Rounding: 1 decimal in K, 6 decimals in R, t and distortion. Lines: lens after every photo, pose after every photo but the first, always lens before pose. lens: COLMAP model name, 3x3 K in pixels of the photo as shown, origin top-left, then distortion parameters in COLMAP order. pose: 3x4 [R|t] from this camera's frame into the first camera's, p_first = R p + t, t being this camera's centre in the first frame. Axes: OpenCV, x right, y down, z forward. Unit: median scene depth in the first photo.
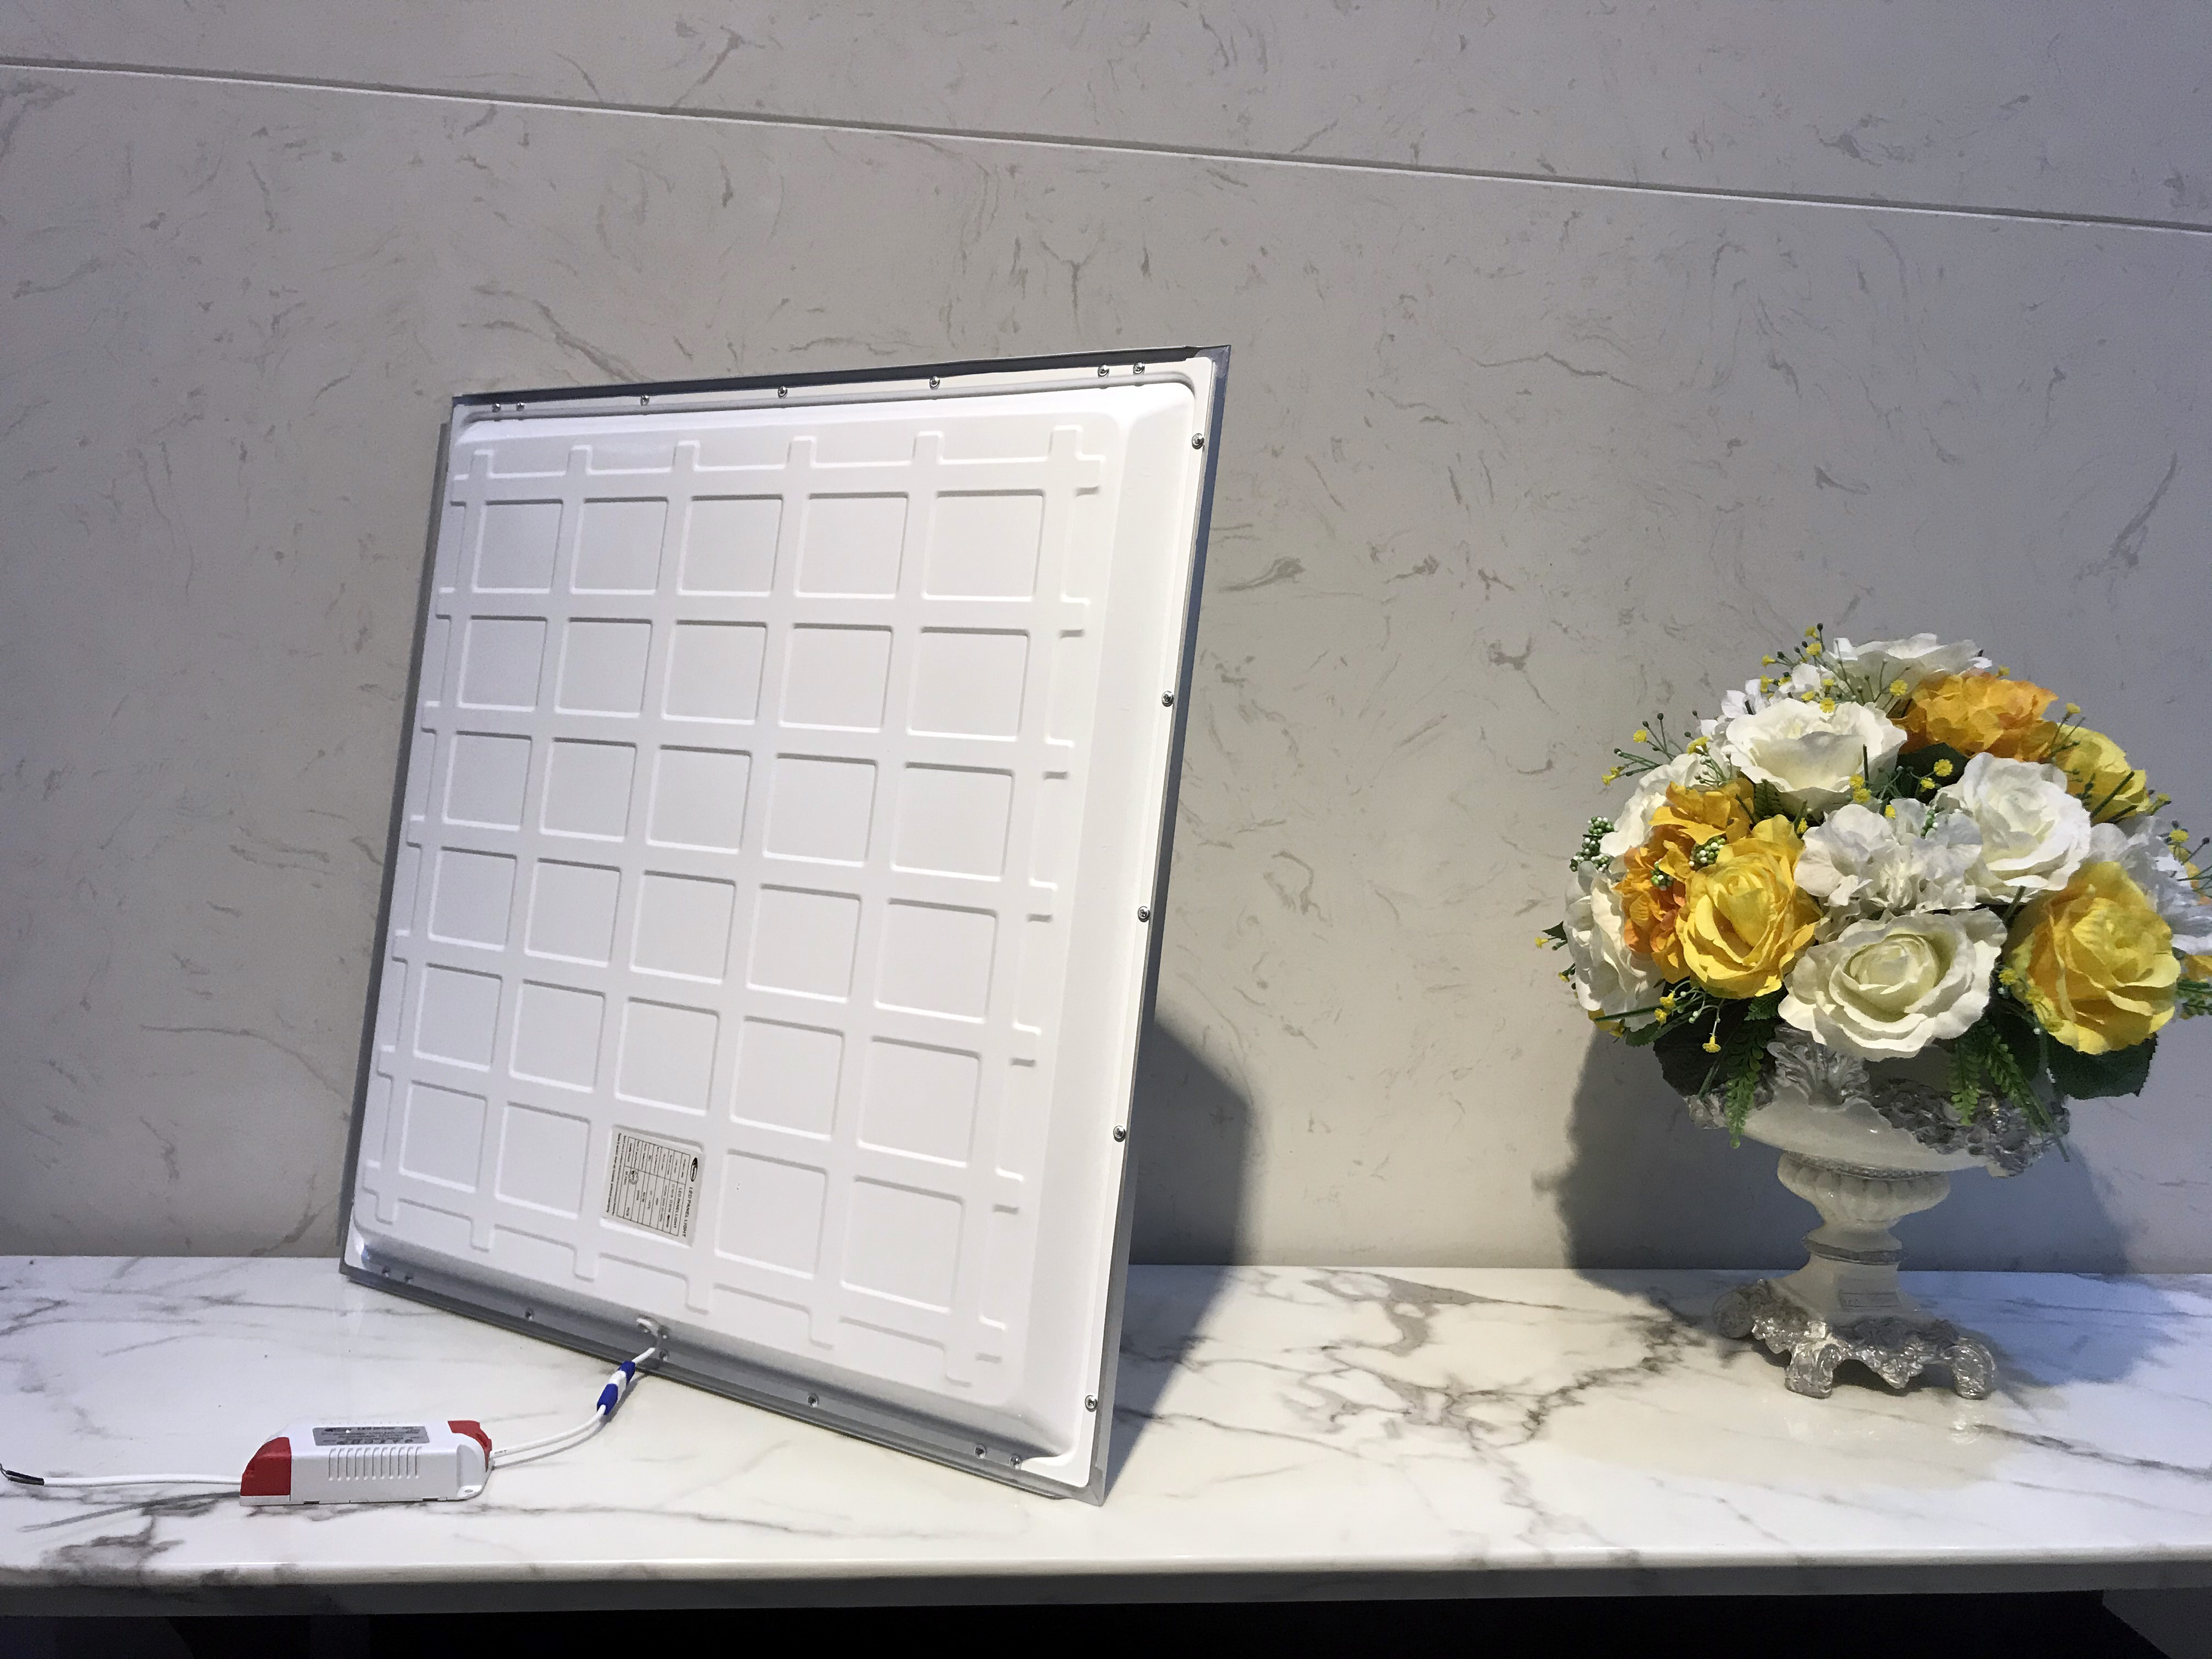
lens RADIAL K [[1832.0, 0, 1101.0], [0, 1832.0, 816.1], [0, 0, 1]] dist [-0.005158, 0.034014]
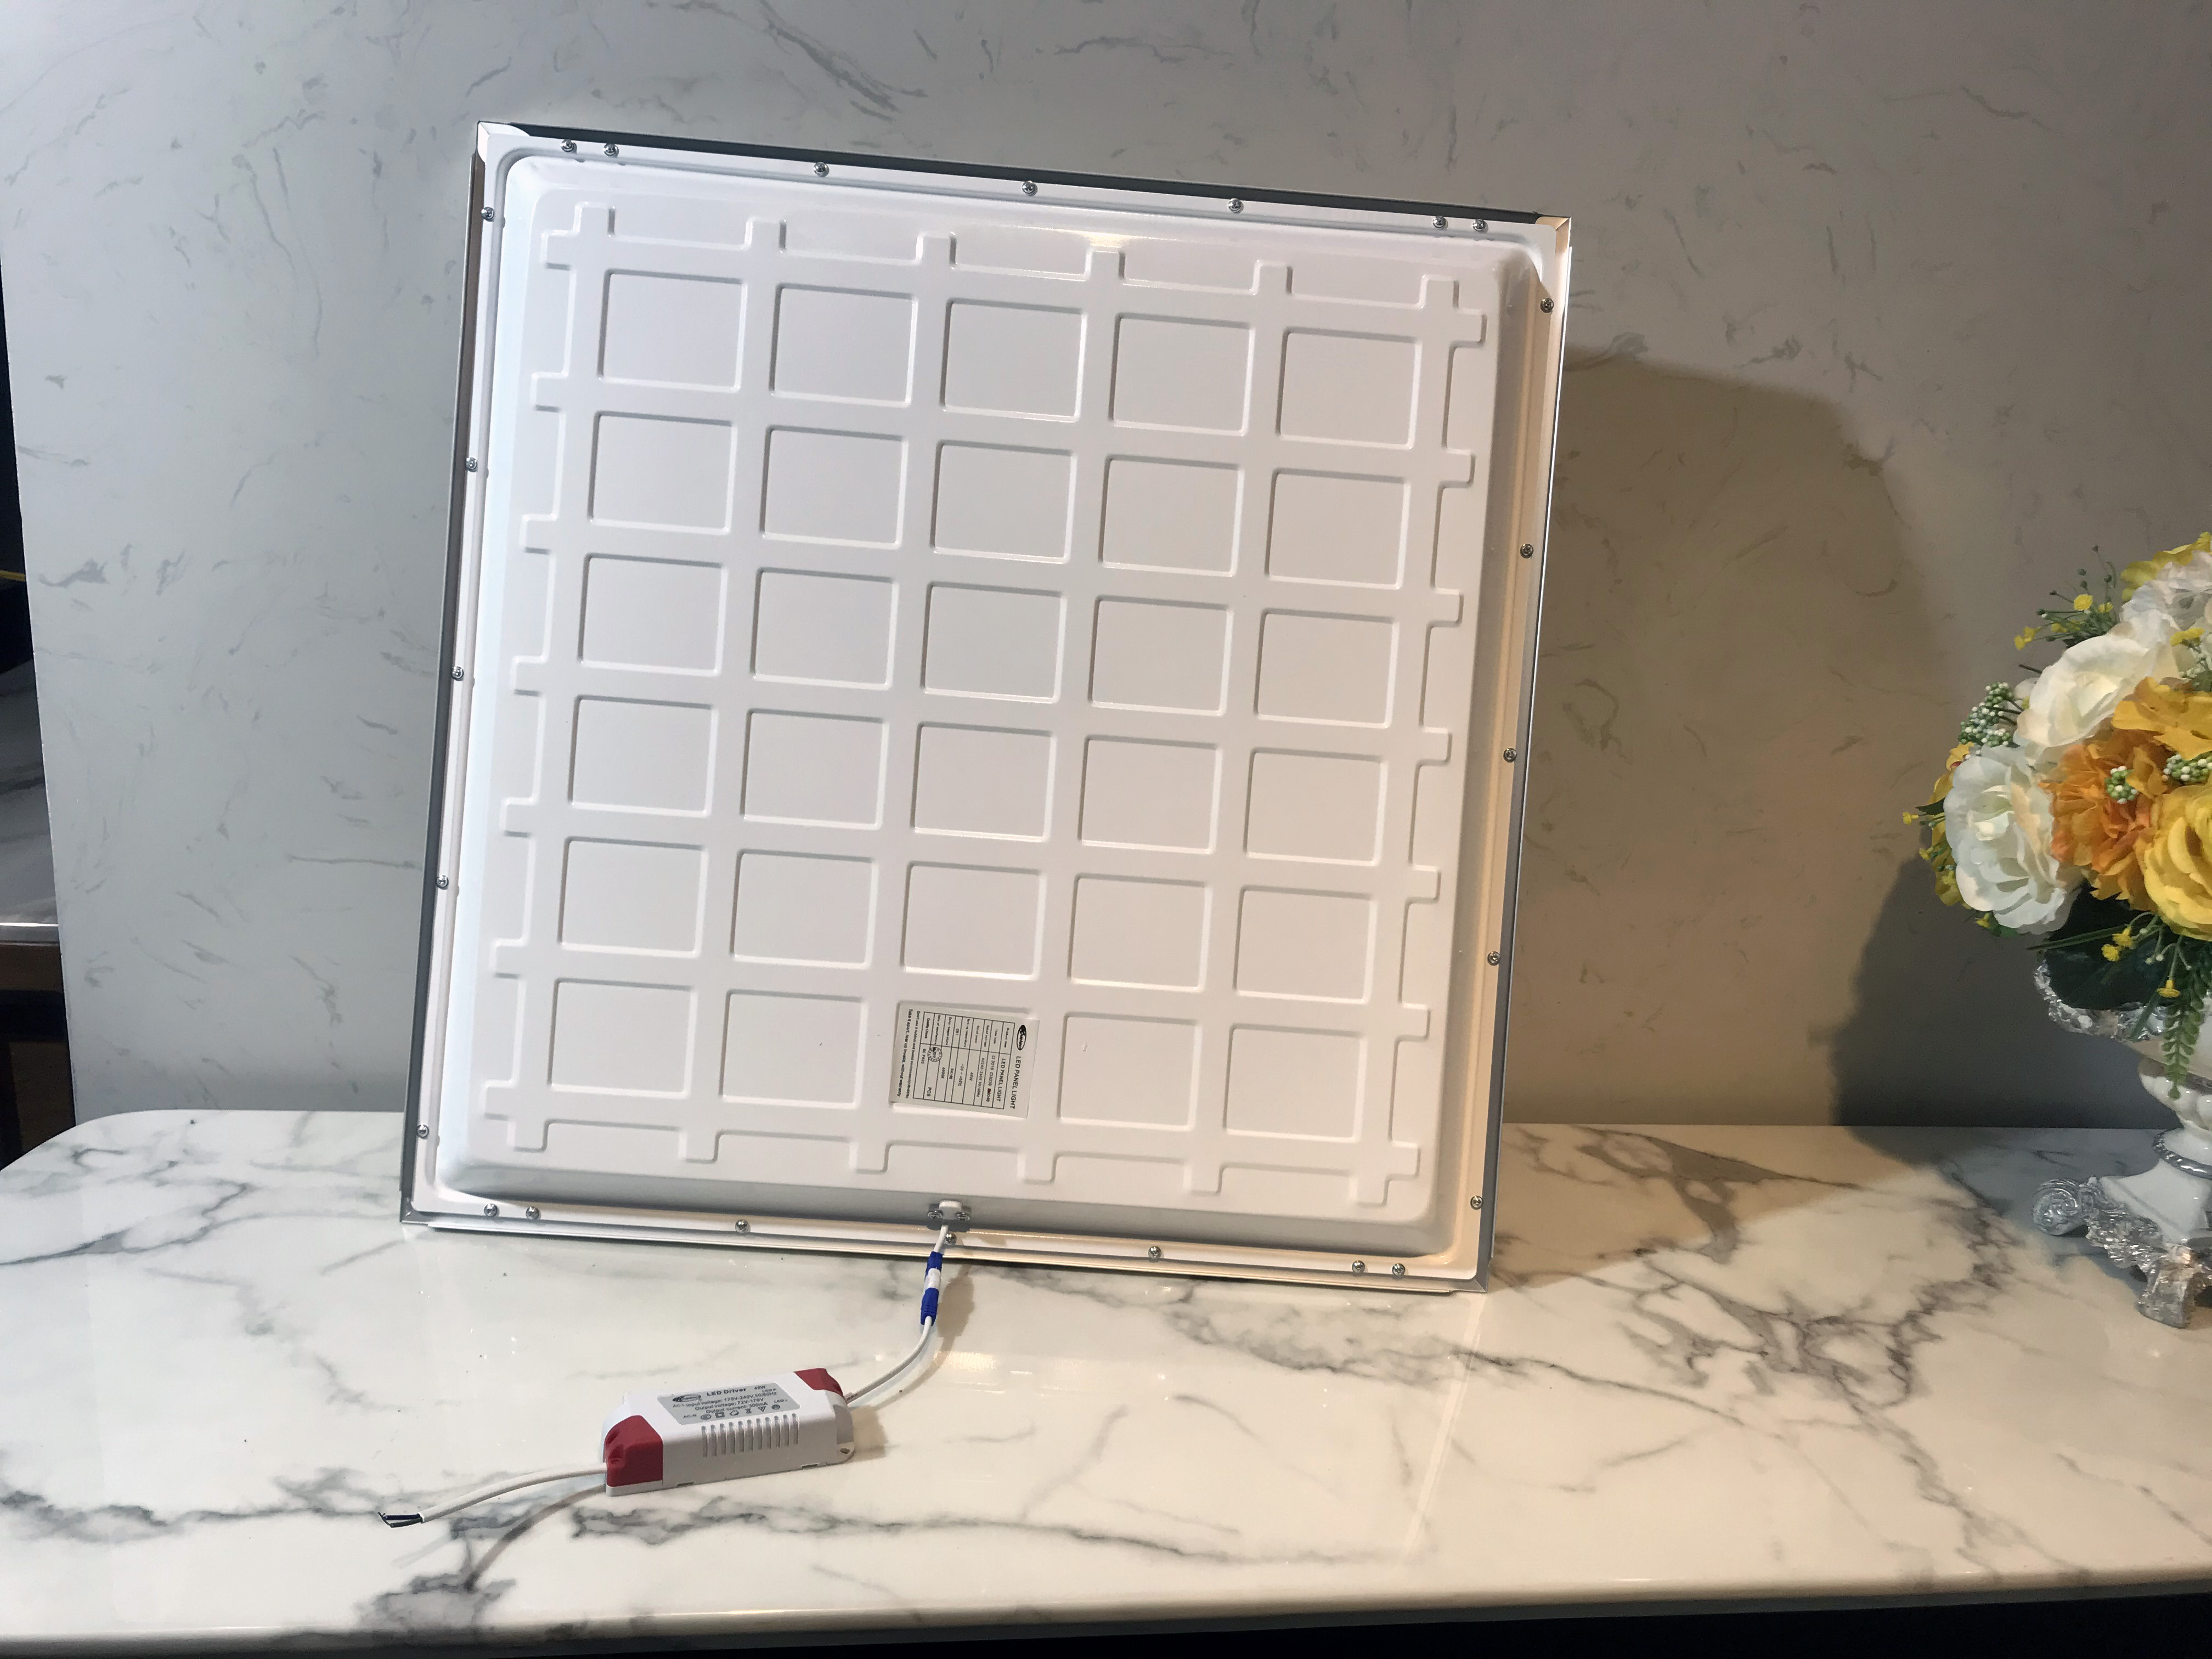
lens RADIAL K [[1832.0, 0, 1101.0], [0, 1832.0, 816.1], [0, 0, 1]] dist [-0.005158, 0.034014]
pose [[0.998668, 0.026281, 0.044396, -0.205790], [-0.035557, 0.974125, 0.223195, -0.126132], [-0.037381, -0.224477, 0.973762, 0.170132]]
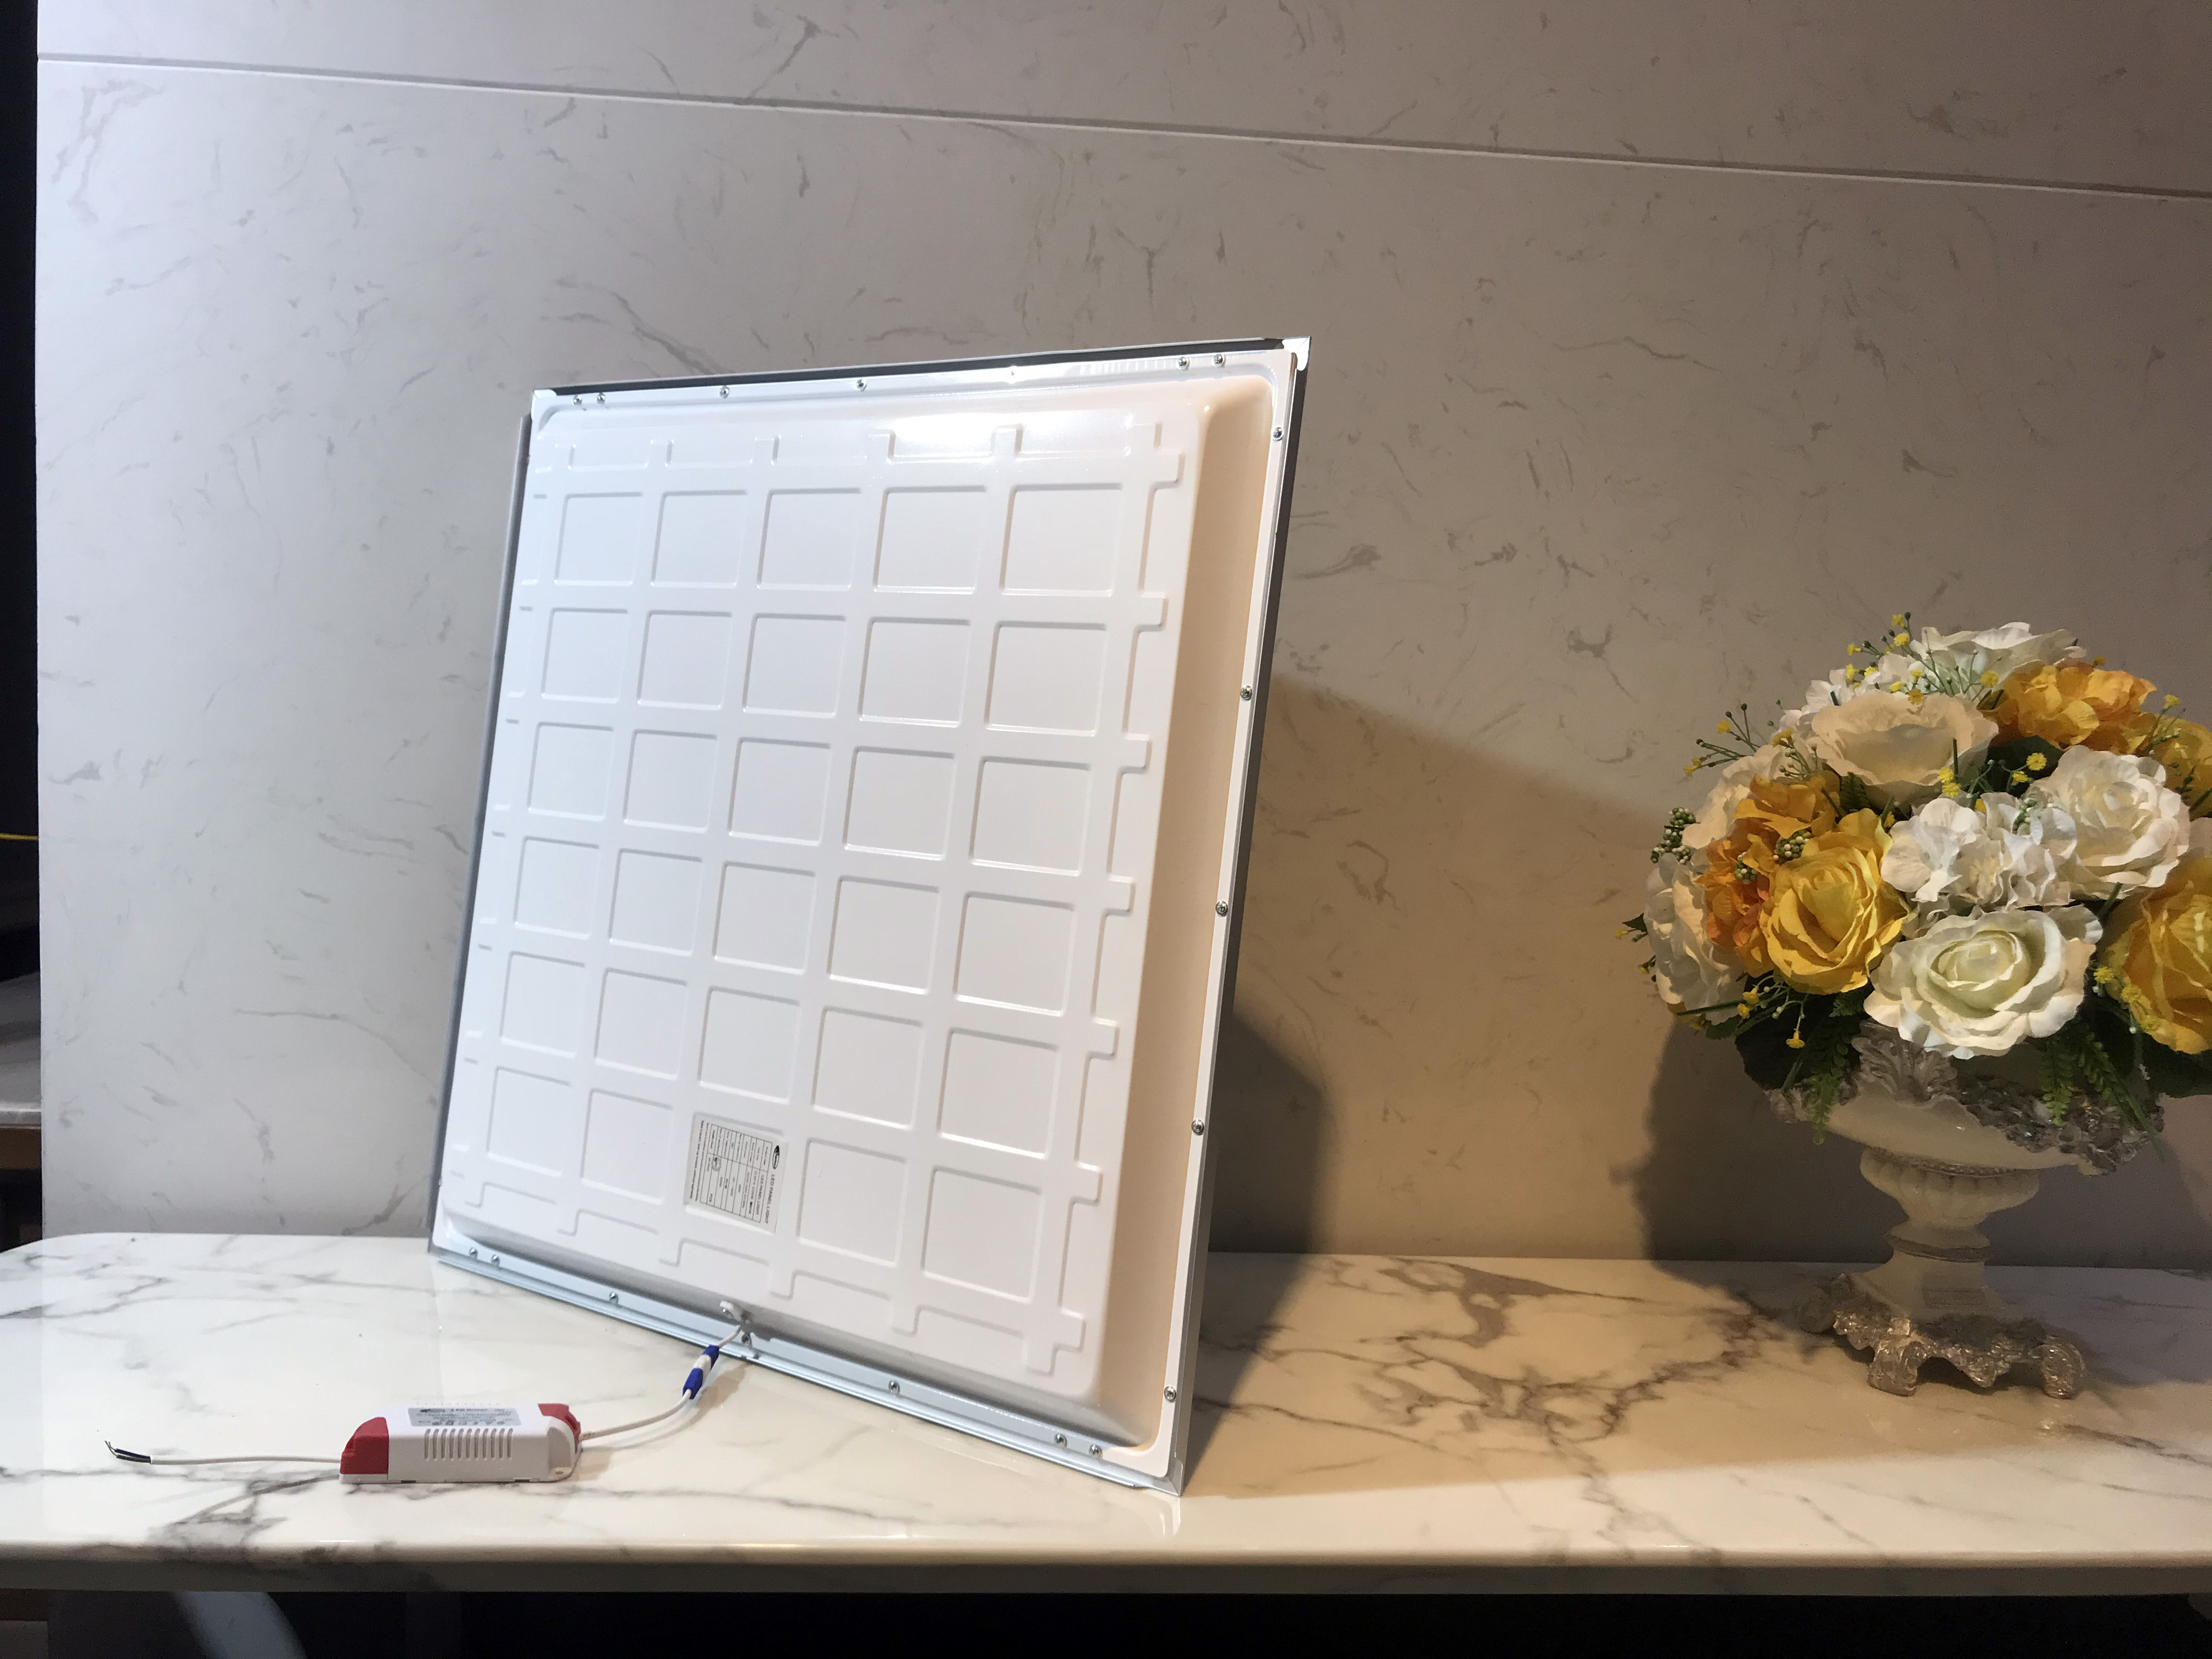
lens RADIAL K [[1832.0, 0, 1101.0], [0, 1832.0, 816.1], [0, 0, 1]] dist [-0.005158, 0.034014]
pose [[0.999405, 0.001224, -0.034472, -0.007712], [-0.000718, 0.999892, 0.014705, -0.010091], [0.034487, -0.014671, 0.999297, -0.001633]]
